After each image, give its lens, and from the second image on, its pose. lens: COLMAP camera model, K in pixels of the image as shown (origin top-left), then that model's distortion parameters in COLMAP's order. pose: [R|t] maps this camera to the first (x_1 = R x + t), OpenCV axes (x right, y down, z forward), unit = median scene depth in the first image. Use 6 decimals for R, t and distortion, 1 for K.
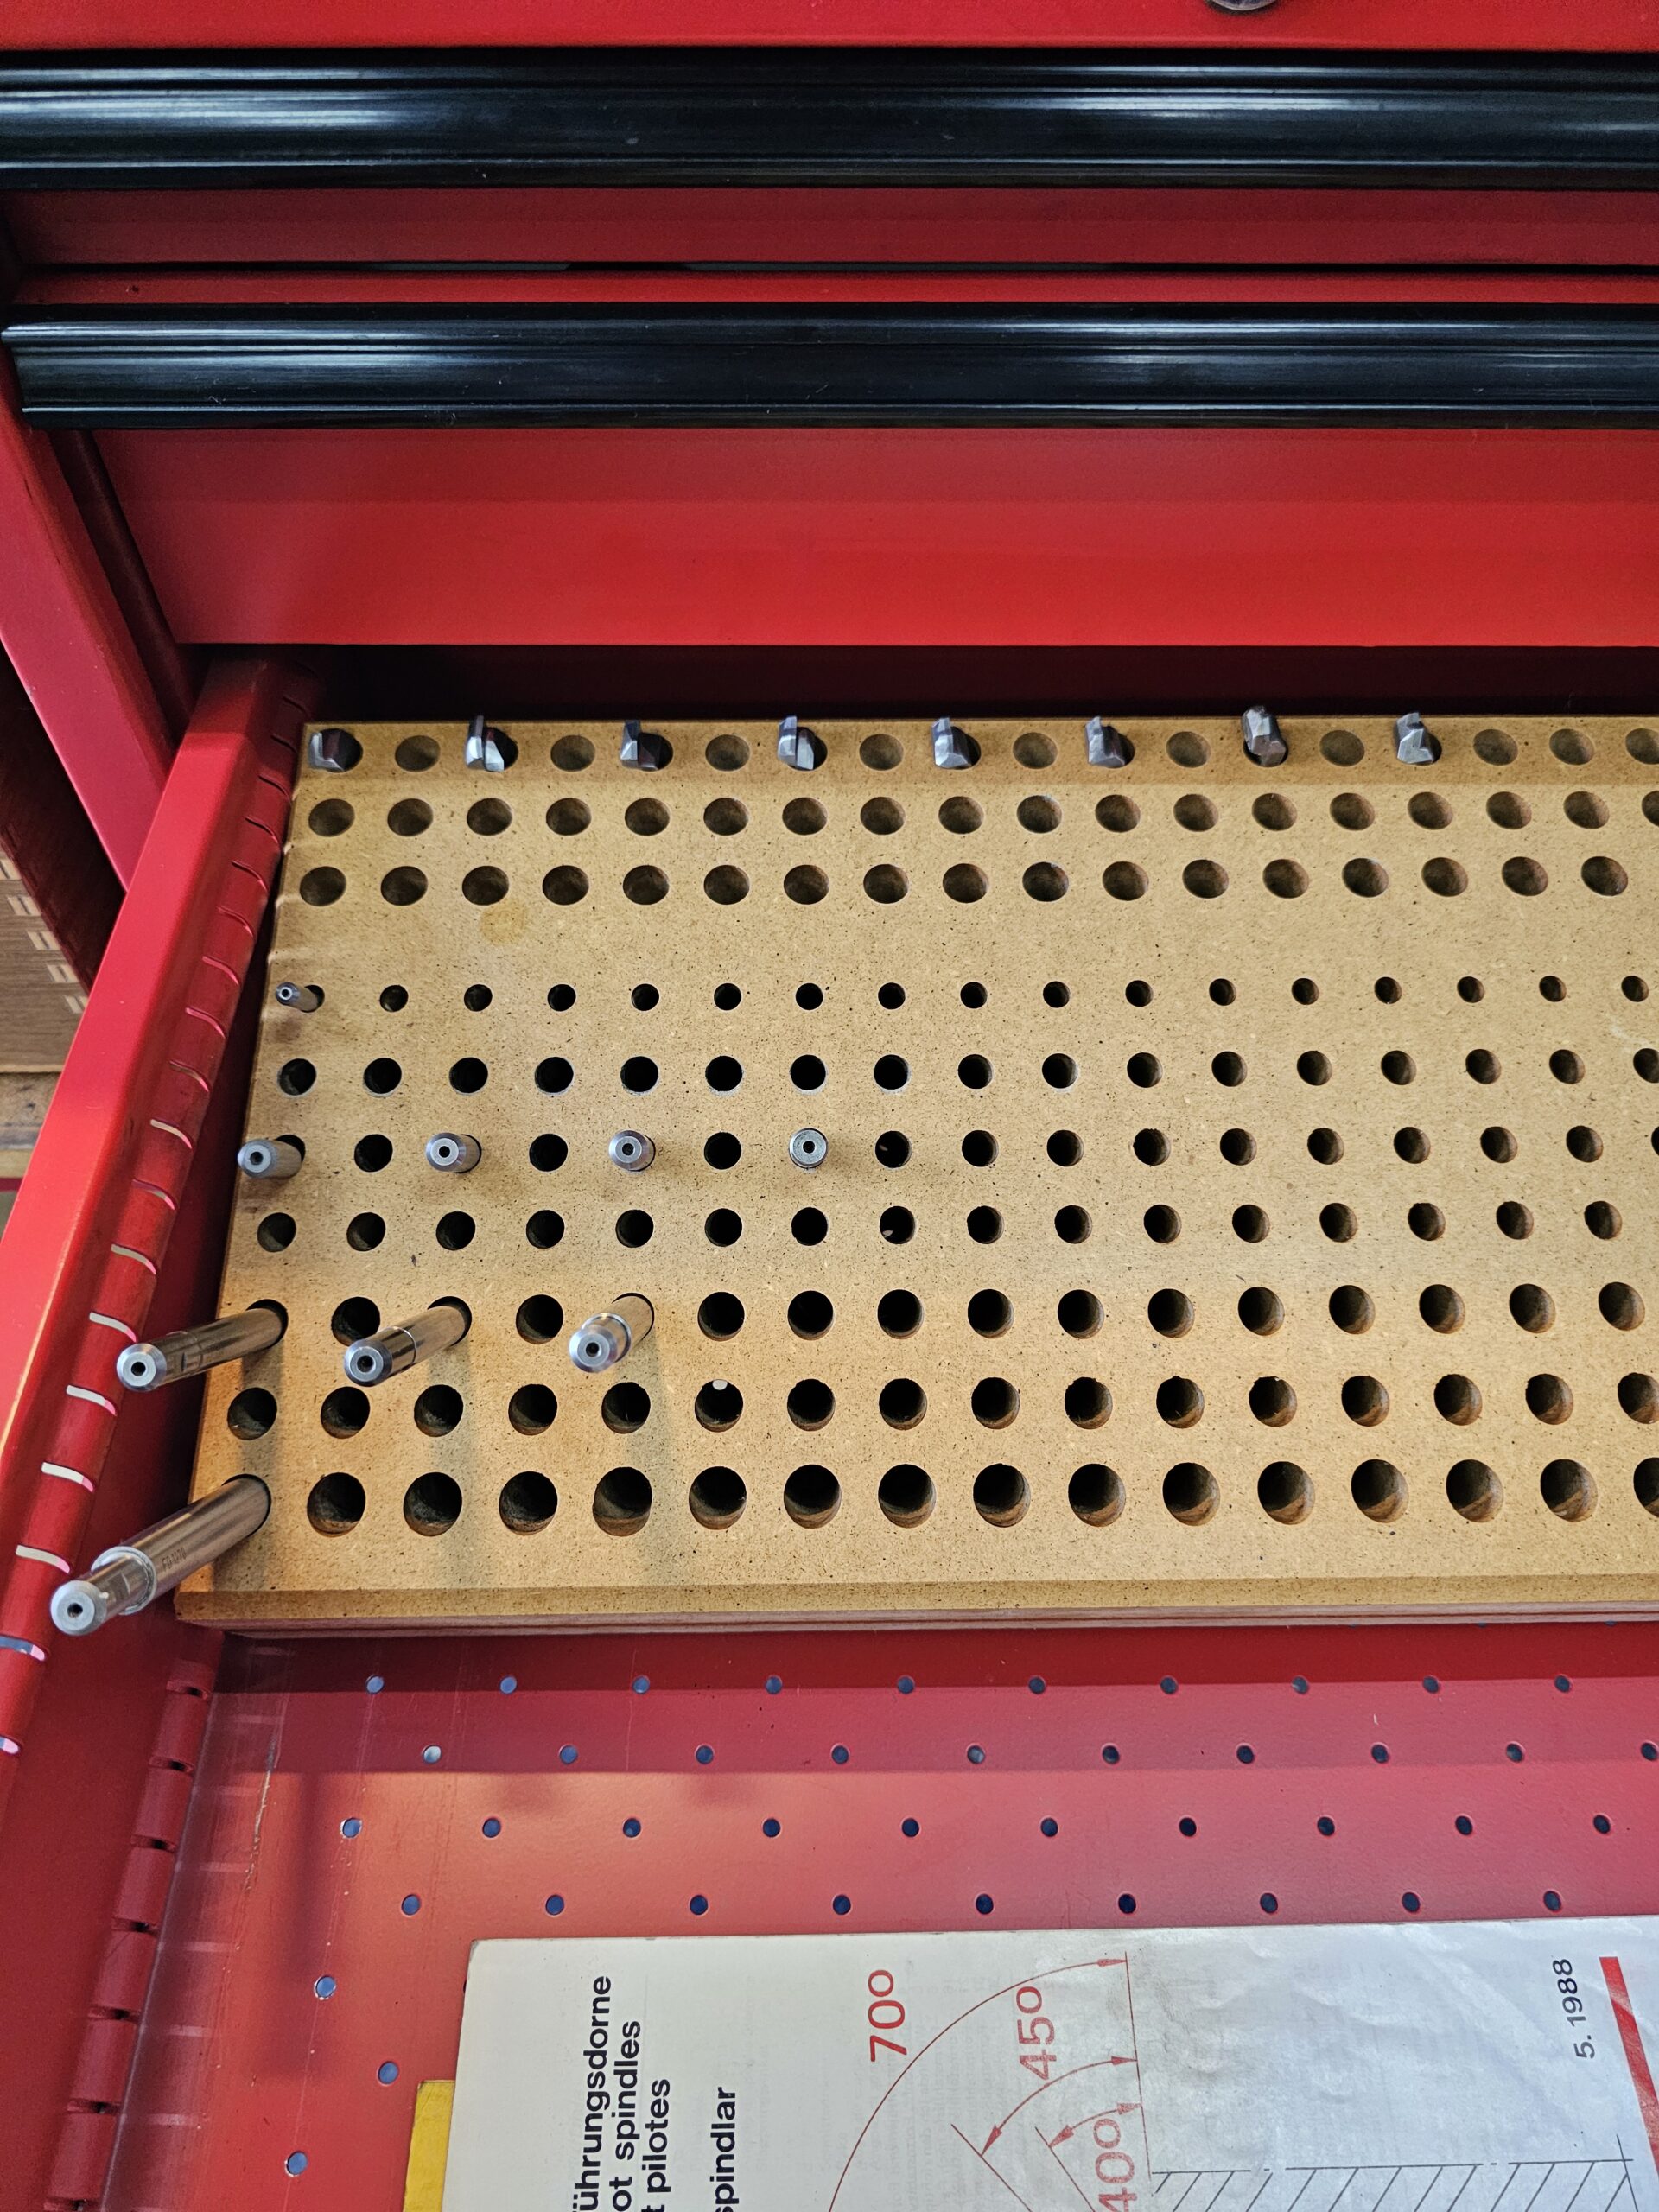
lens RADIAL K [[1498.1, 0, 839.2], [0, 1498.1, 1114.8], [0, 0, 1]] dist [0.036228, -0.038454]
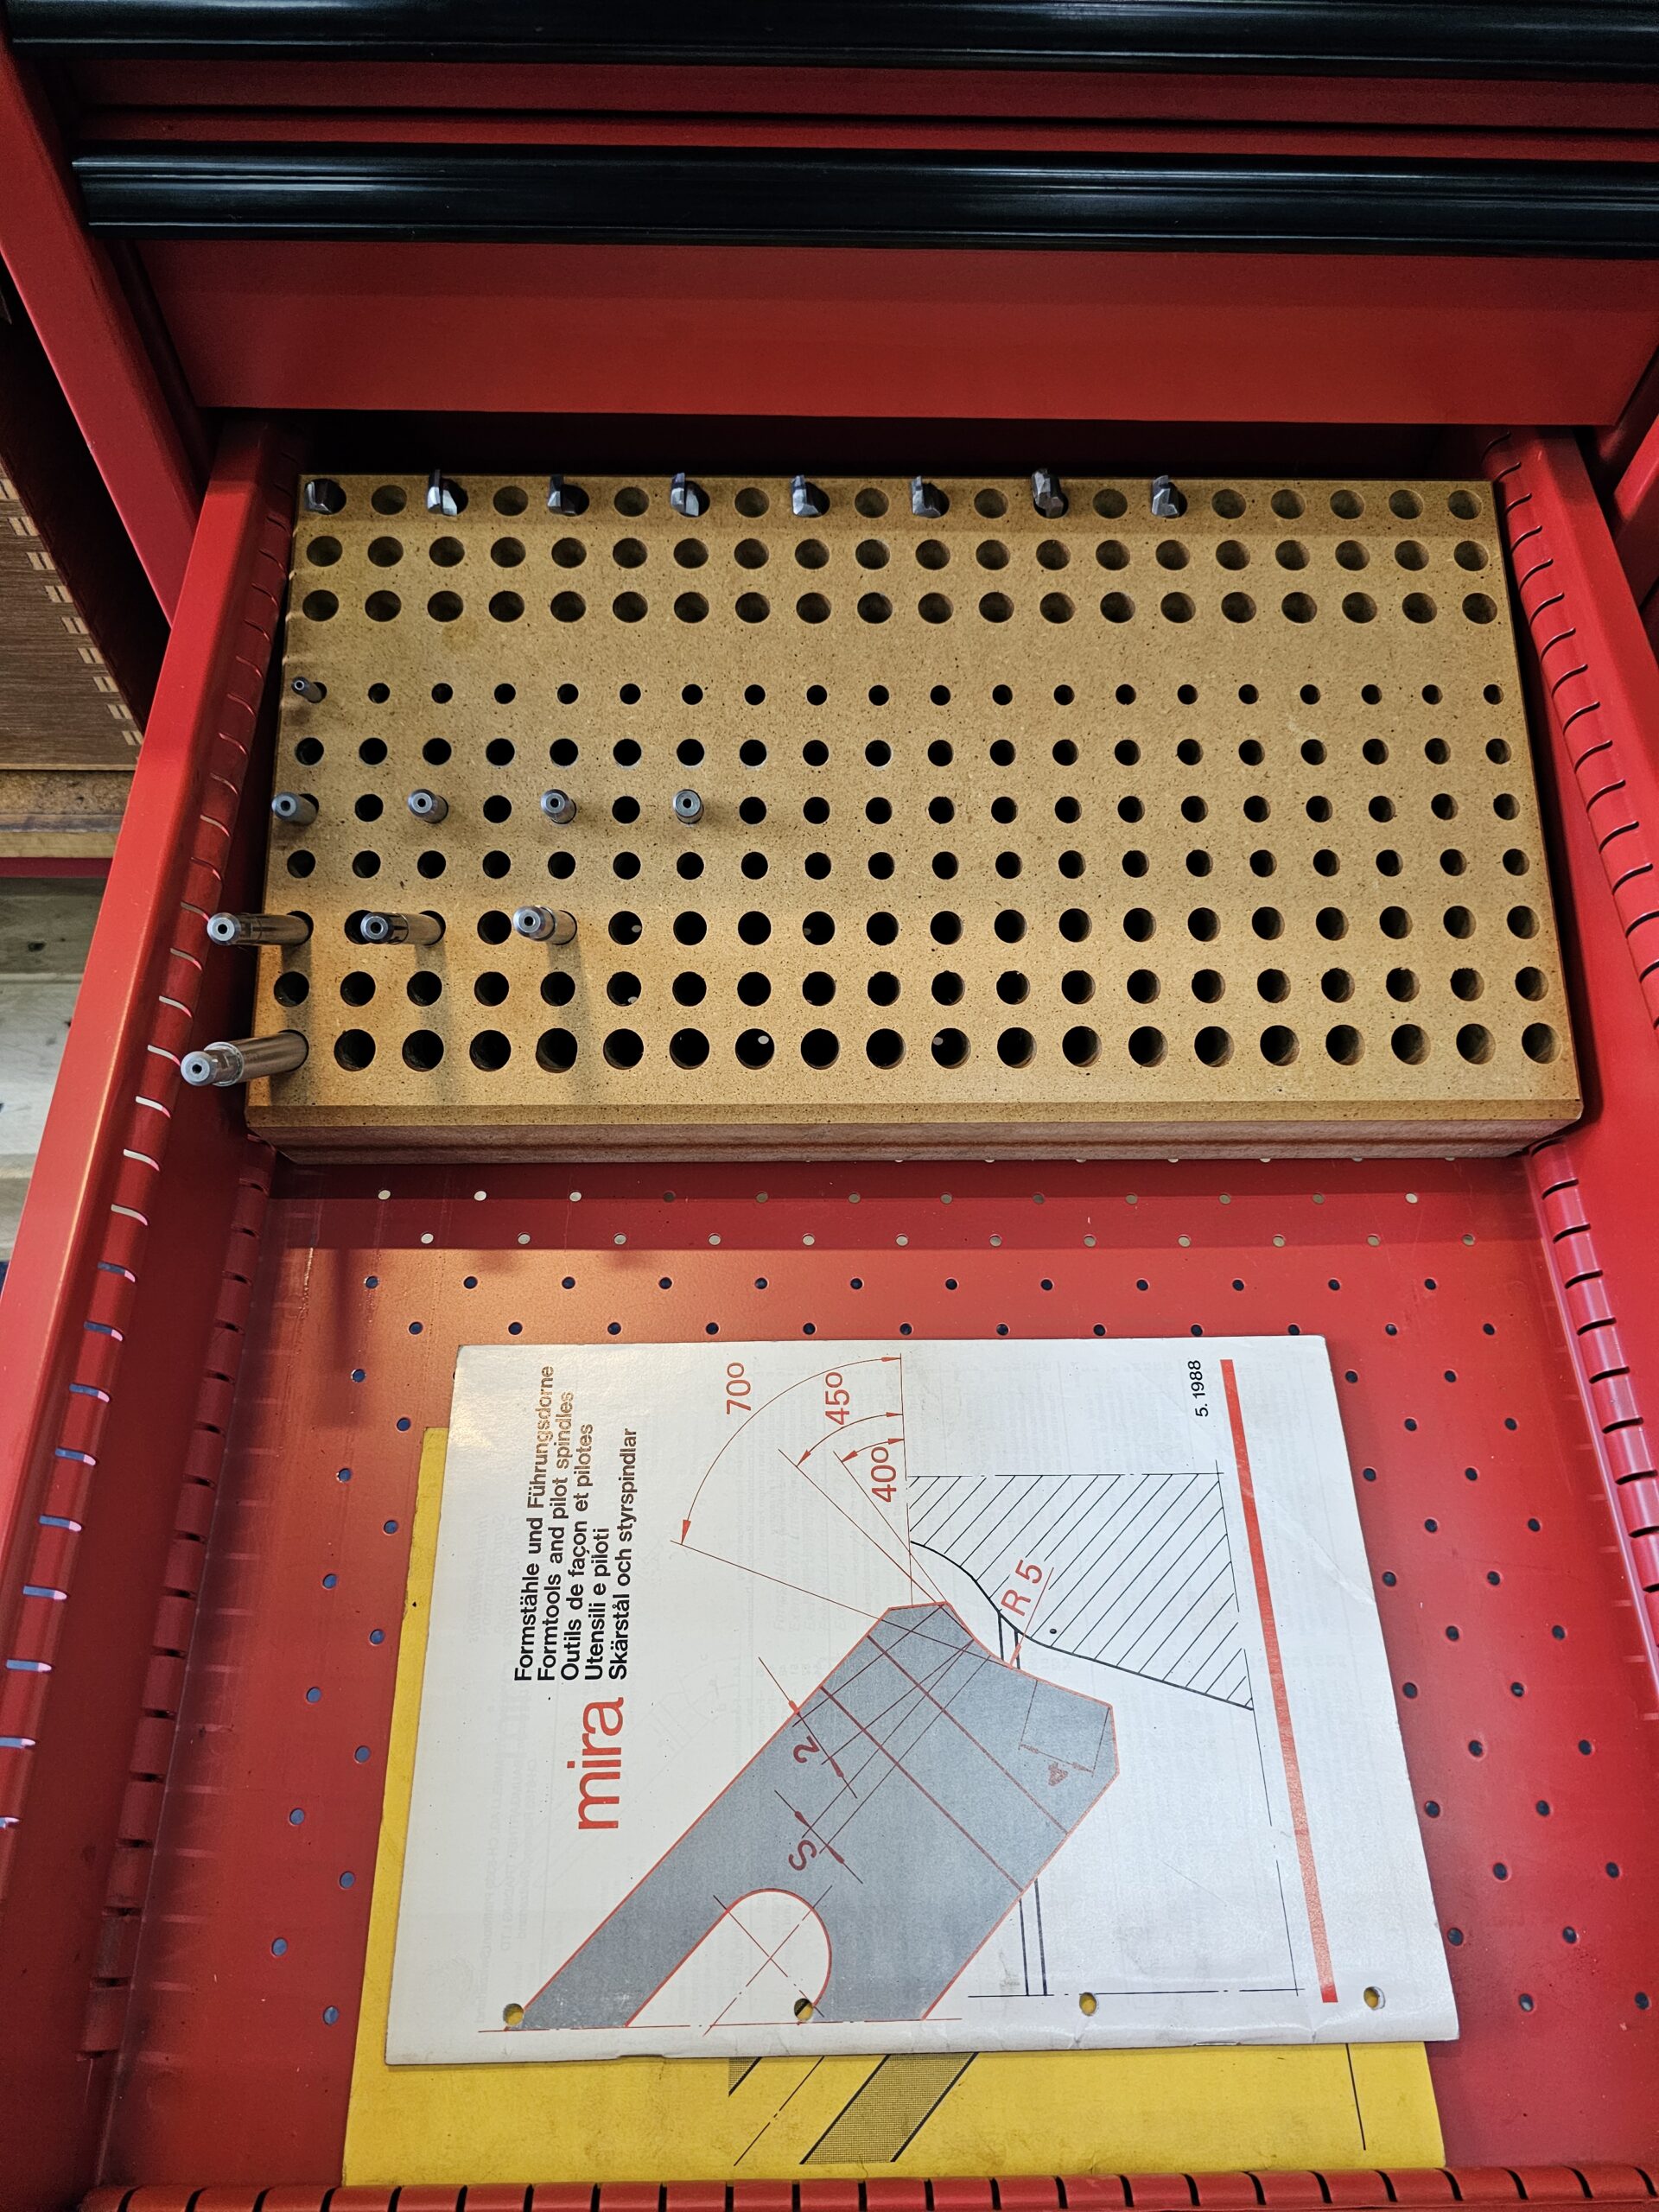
lens RADIAL K [[1498.1, 0, 831.9], [0, 1498.1, 1105.5], [0, 0, 1]] dist [0.036228, -0.038454]
pose [[0.999927, 0.005956, 0.010553, 0.097015], [-0.007394, 0.989860, 0.141856, 0.096602], [-0.009601, -0.141924, 0.989831, -0.393269]]
